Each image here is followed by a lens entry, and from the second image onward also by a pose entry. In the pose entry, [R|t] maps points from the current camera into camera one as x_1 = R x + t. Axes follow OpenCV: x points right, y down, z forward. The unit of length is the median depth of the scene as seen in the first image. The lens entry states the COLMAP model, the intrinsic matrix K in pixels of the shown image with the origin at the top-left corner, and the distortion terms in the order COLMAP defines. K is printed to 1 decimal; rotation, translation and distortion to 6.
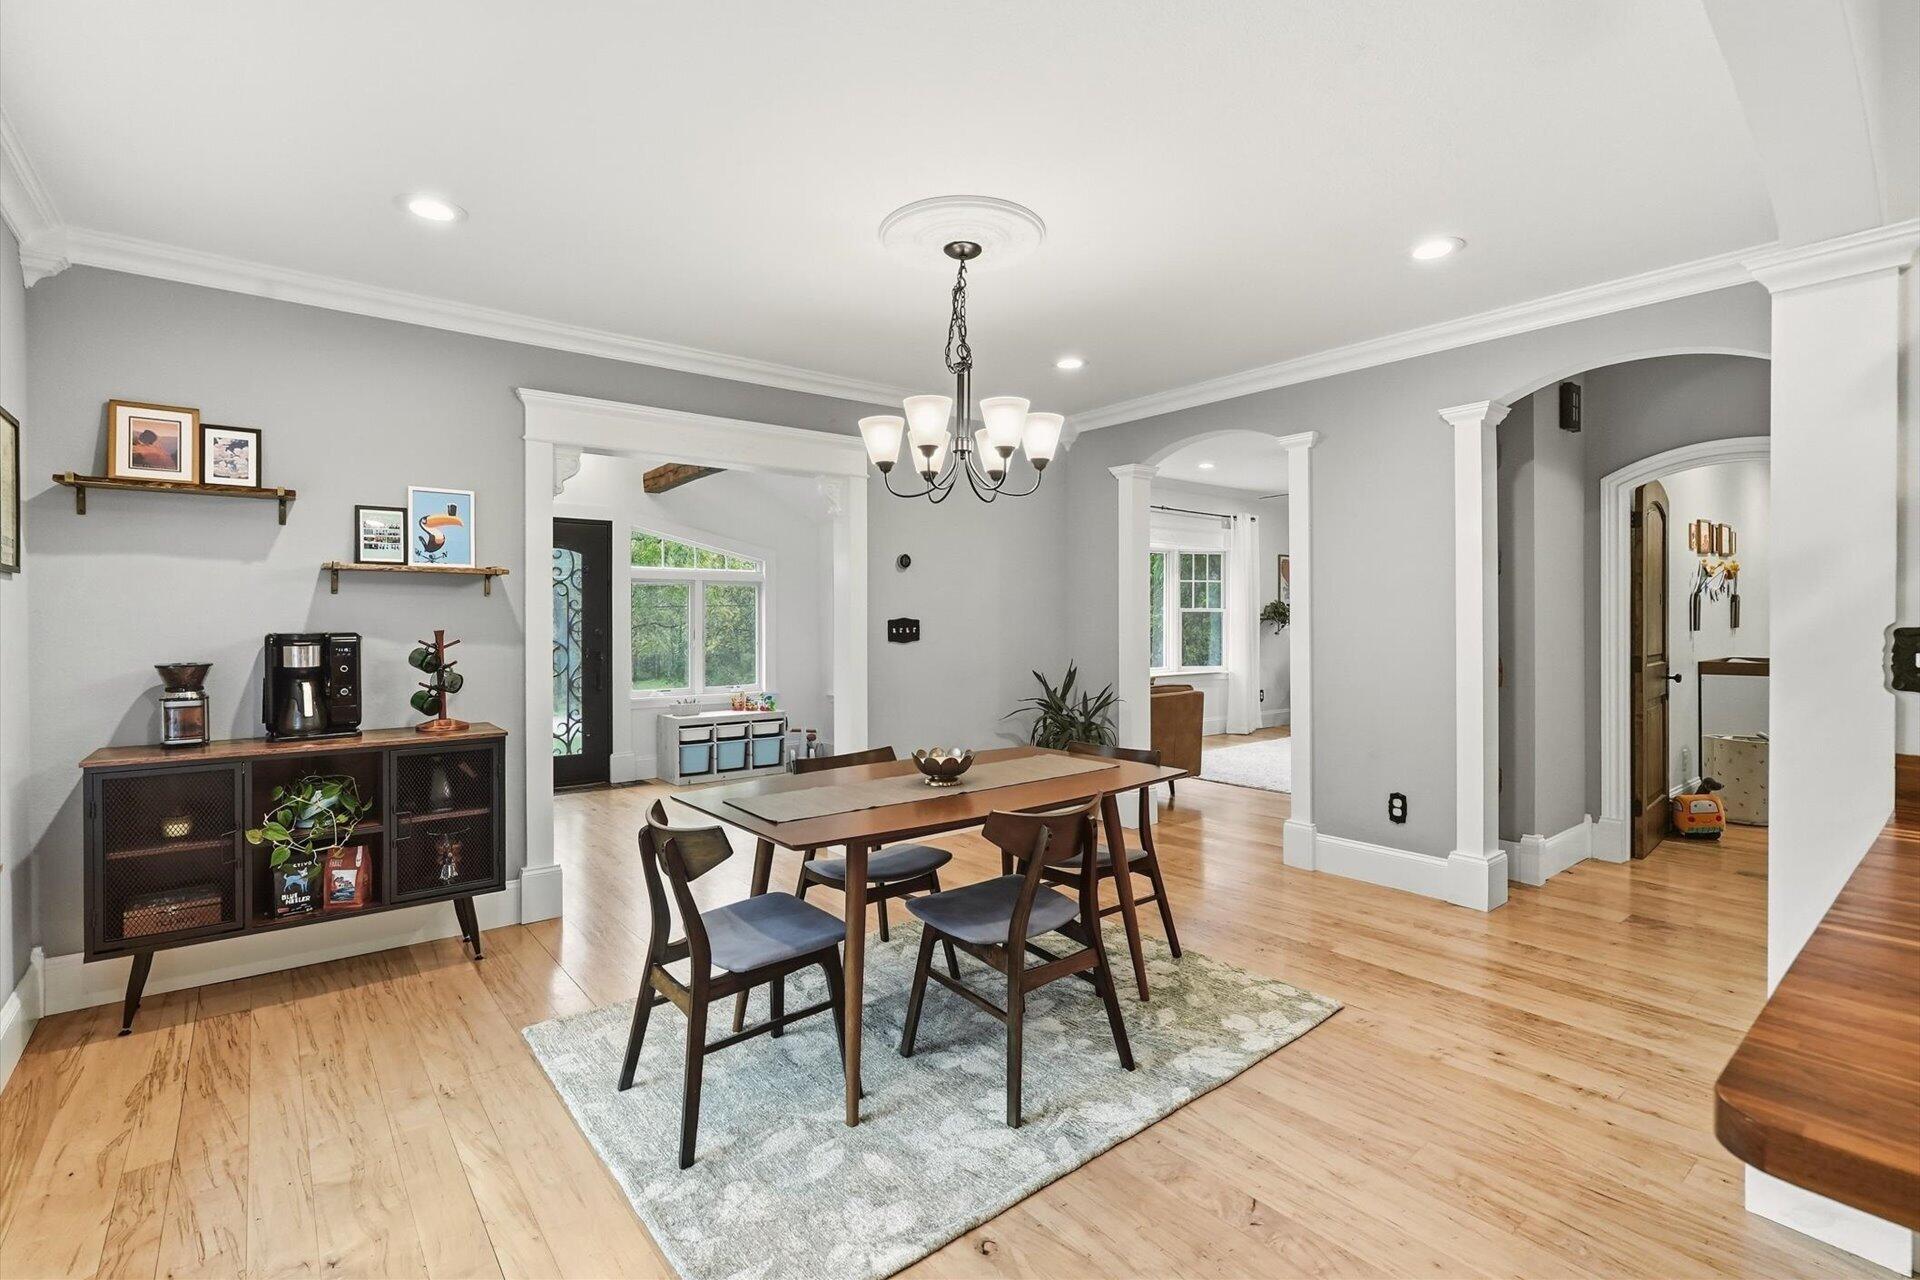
lens RADIAL K [[885.0, 0, 974.5], [0, 885.0, 625.5], [0, 0, 1]] dist [-0.002173, 0.000179]
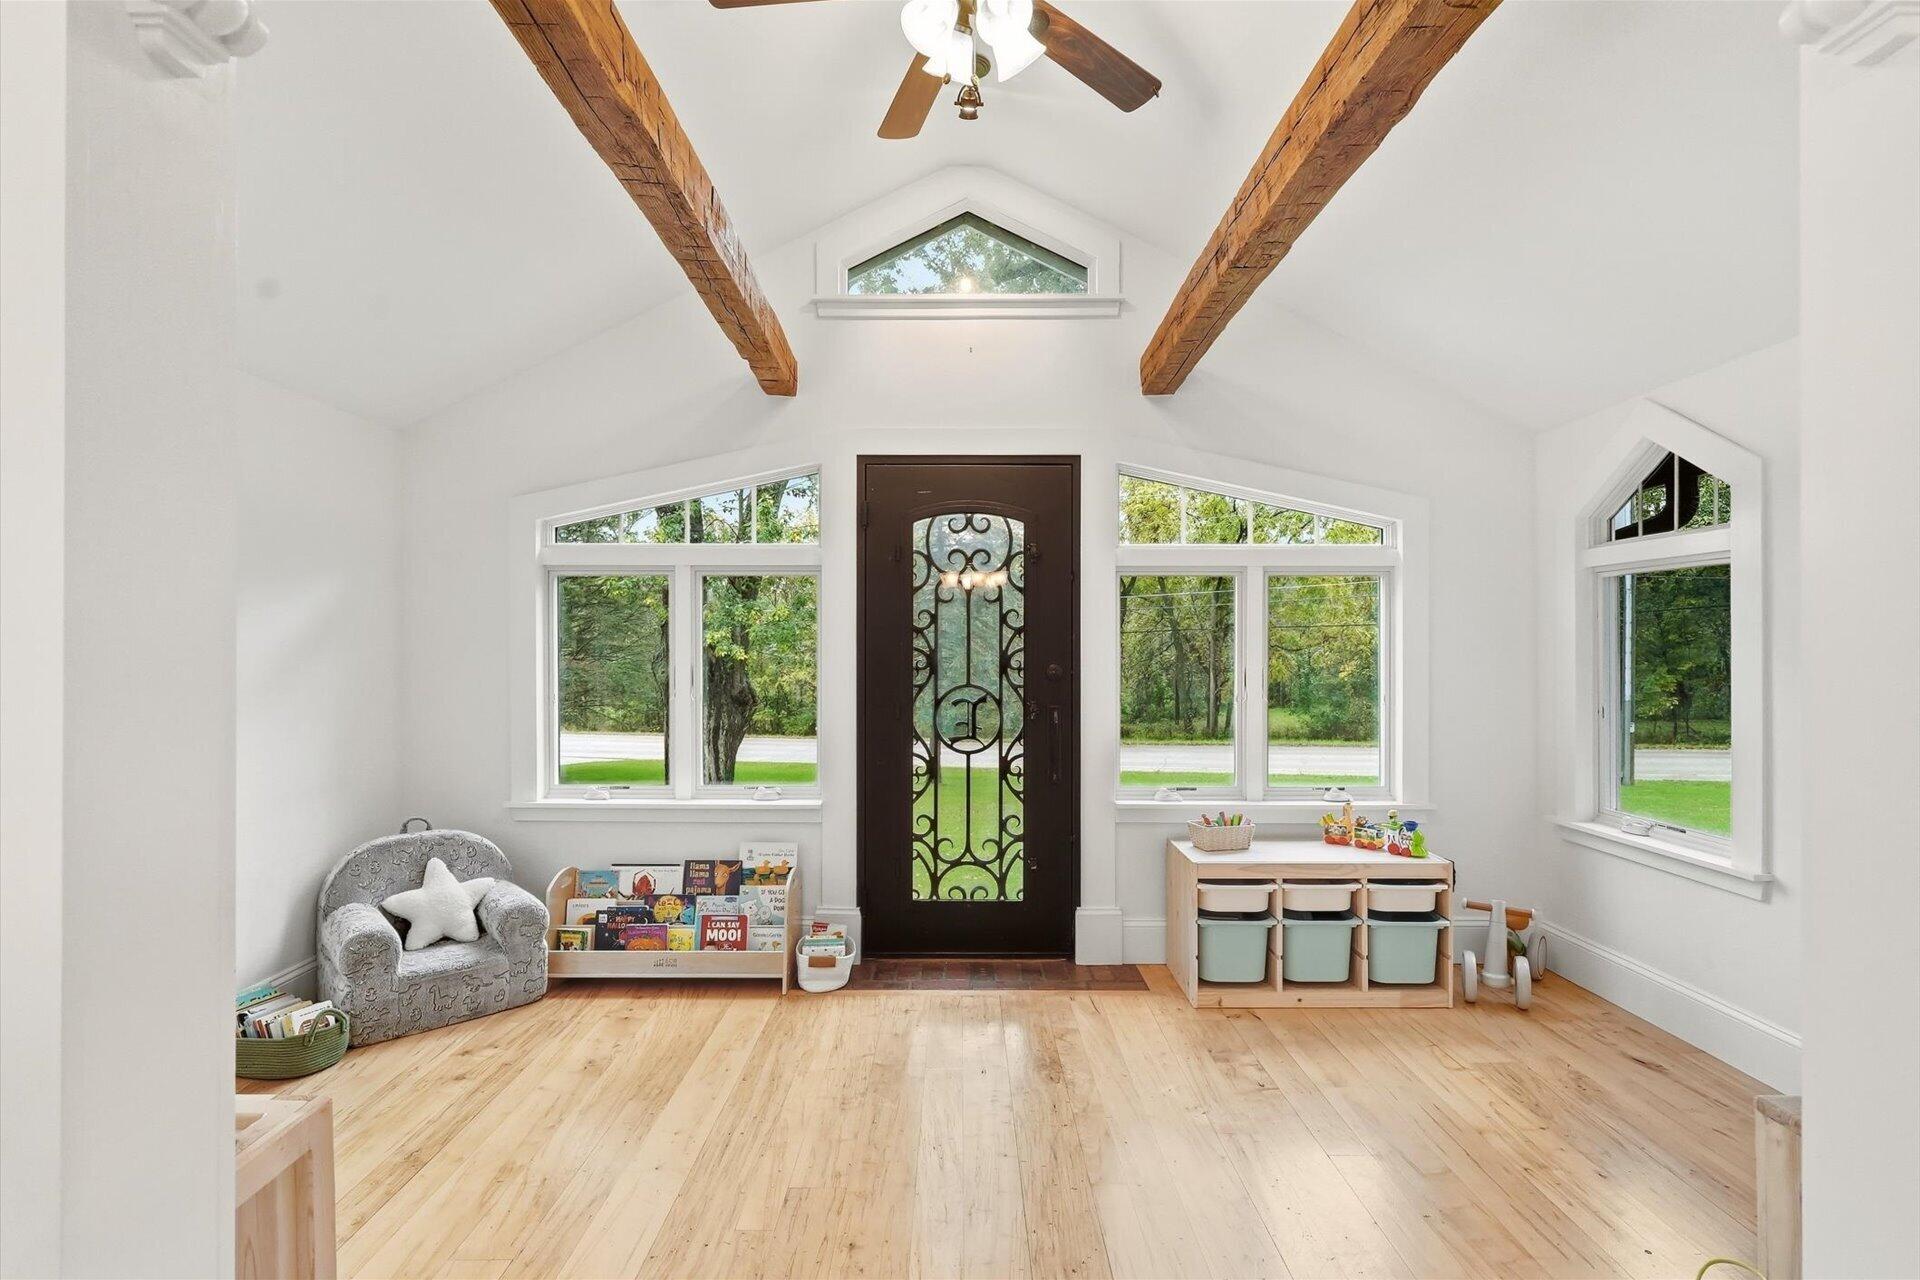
lens RADIAL K [[885.0, 0, 974.5], [0, 885.0, 625.5], [0, 0, 1]] dist [-0.002173, 0.000179]
pose [[0.769548, -0.003805, -0.638578, -0.265635], [-0.011376, 0.999742, -0.019665, -0.017070], [0.638488, 0.022398, 0.769306, 1.177581]]
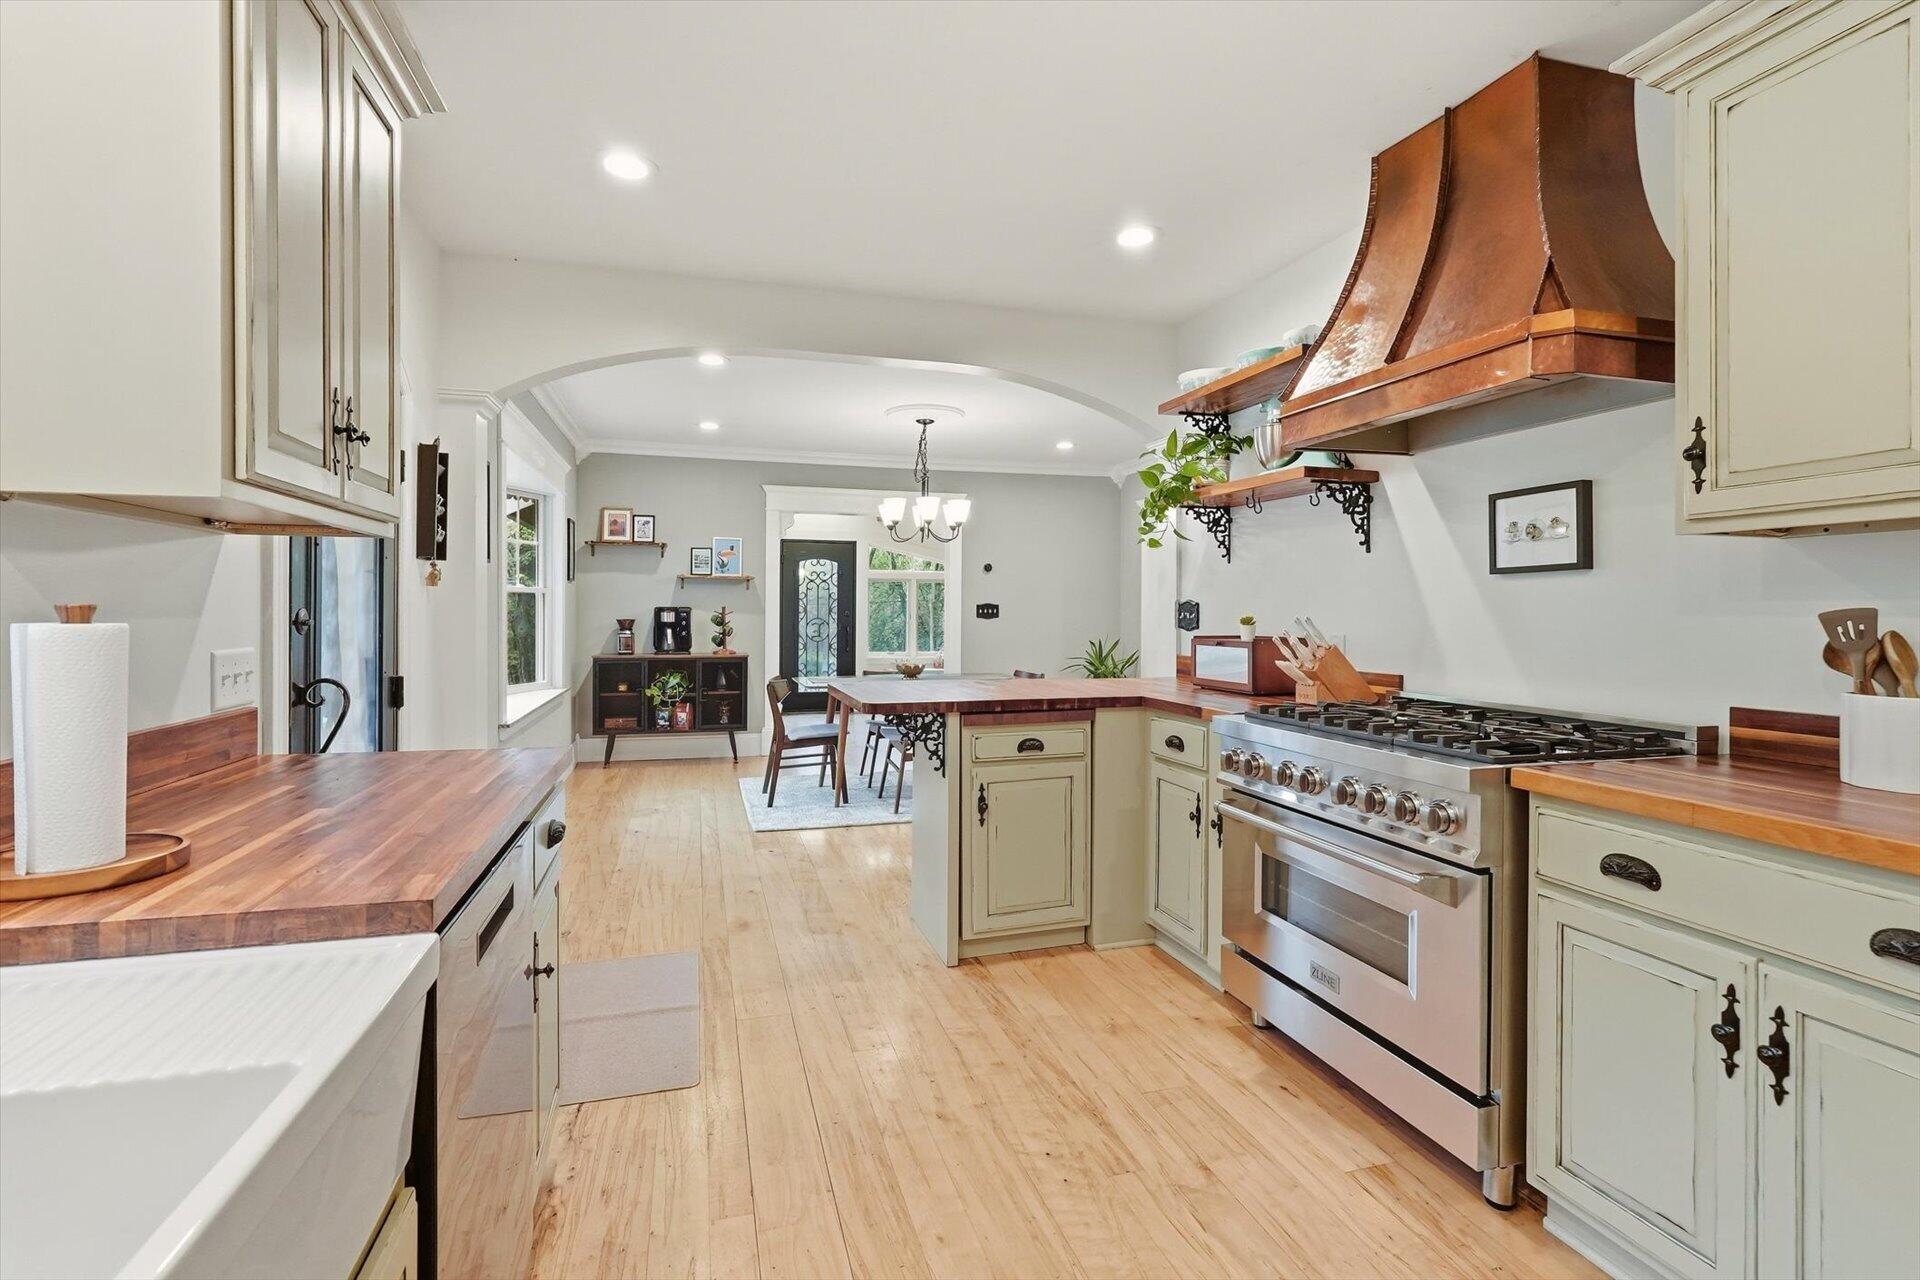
lens RADIAL K [[882.2, 0, 967.5], [0, 882.2, 620.5], [0, 0, 1]] dist [-0.001004, -0.000498]
pose [[0.926644, 0.012015, -0.375749, 0.724083], [-0.011188, 0.999928, 0.004382, 0.023711], [0.375774, 0.000143, 0.926711, -0.727464]]
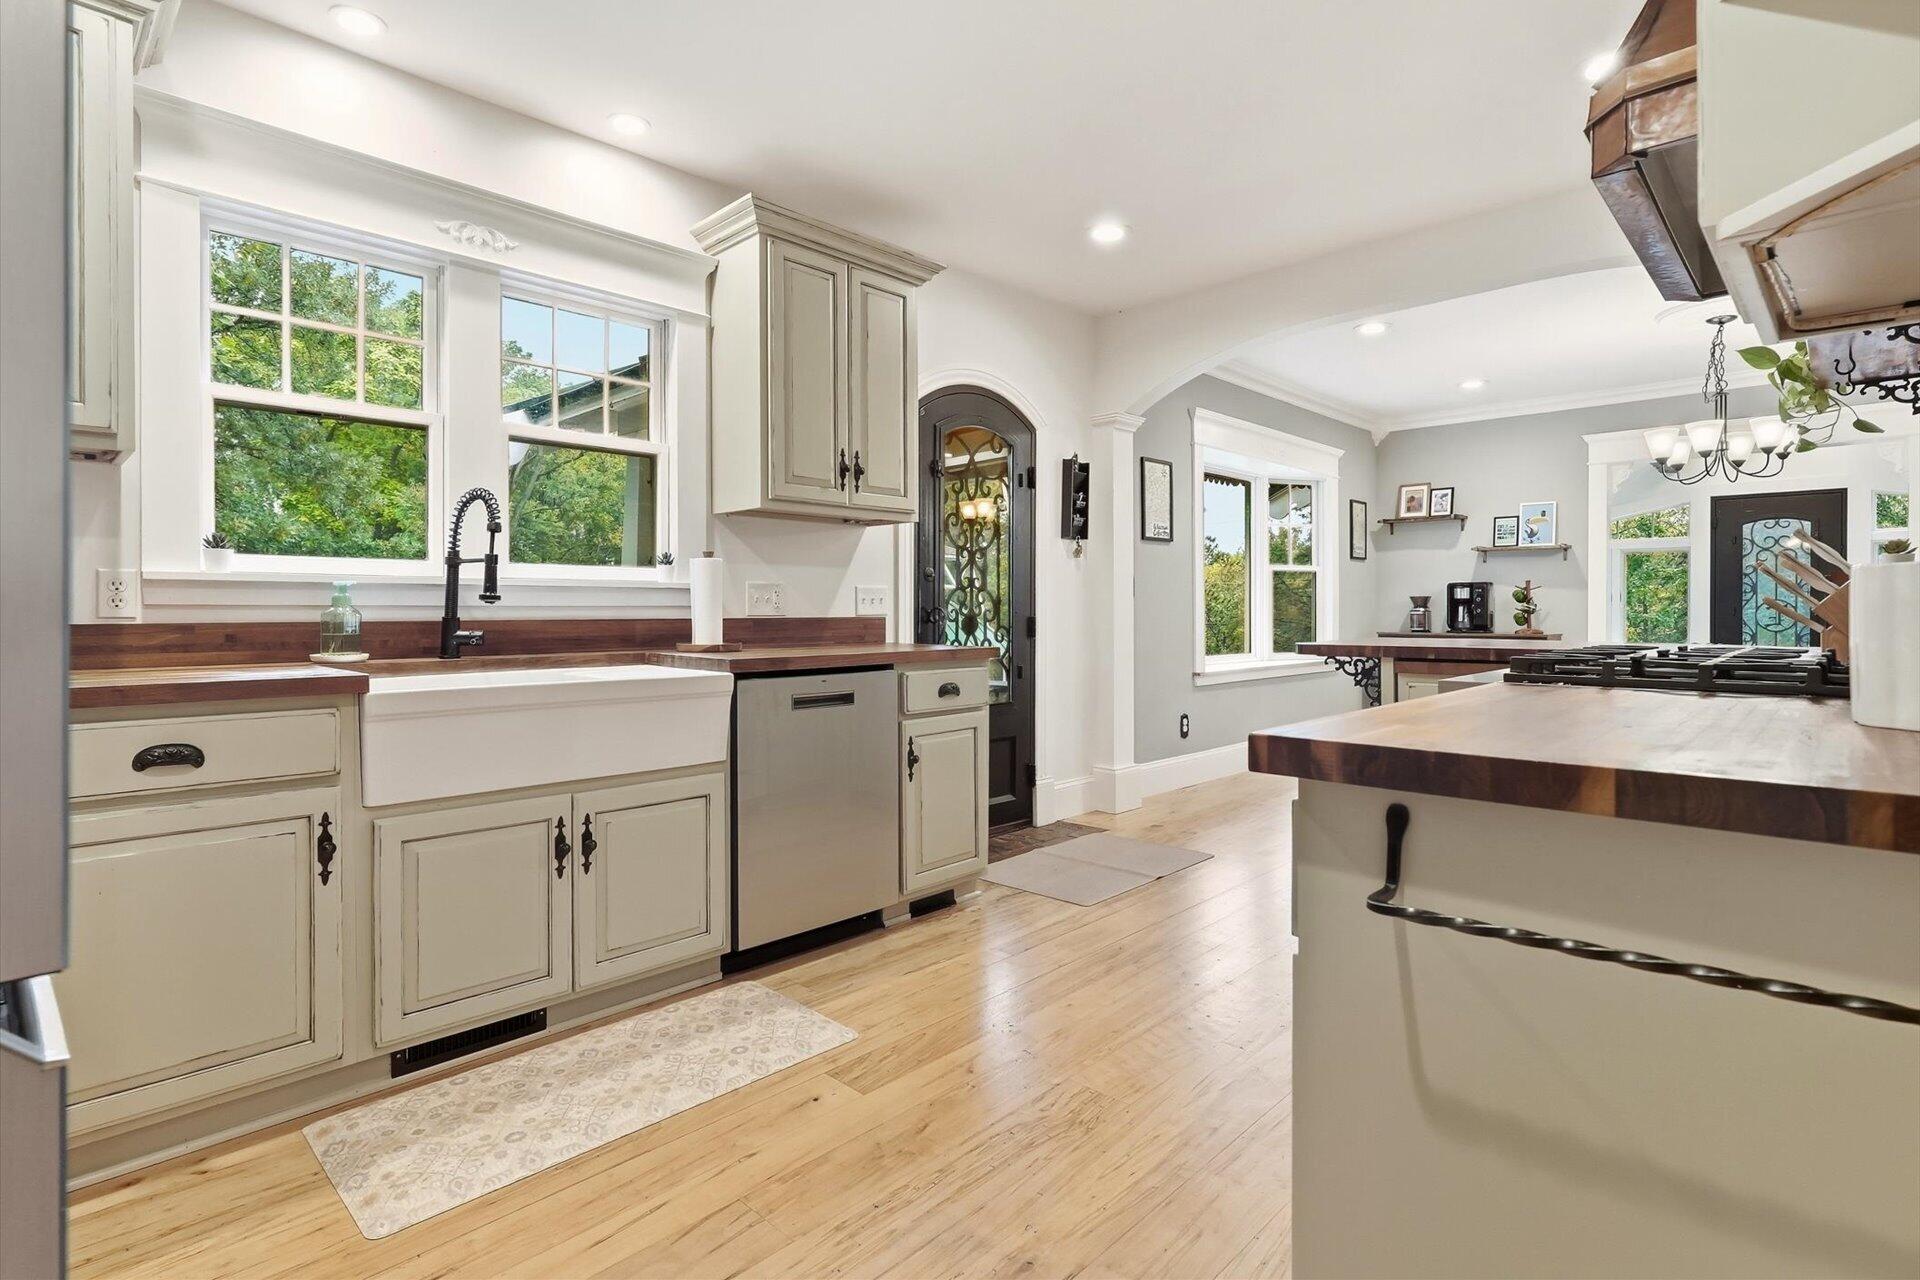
lens RADIAL K [[957.1, 0, 956.9], [0, 957.1, 625.7], [0, 0, 1]] dist [-0.004711, 0.000224]
pose [[0.130795, 0.018105, -0.991244, 1.238830], [-0.006753, 0.999826, 0.017371, 0.074502], [0.991386, 0.004422, 0.130895, -0.451472]]
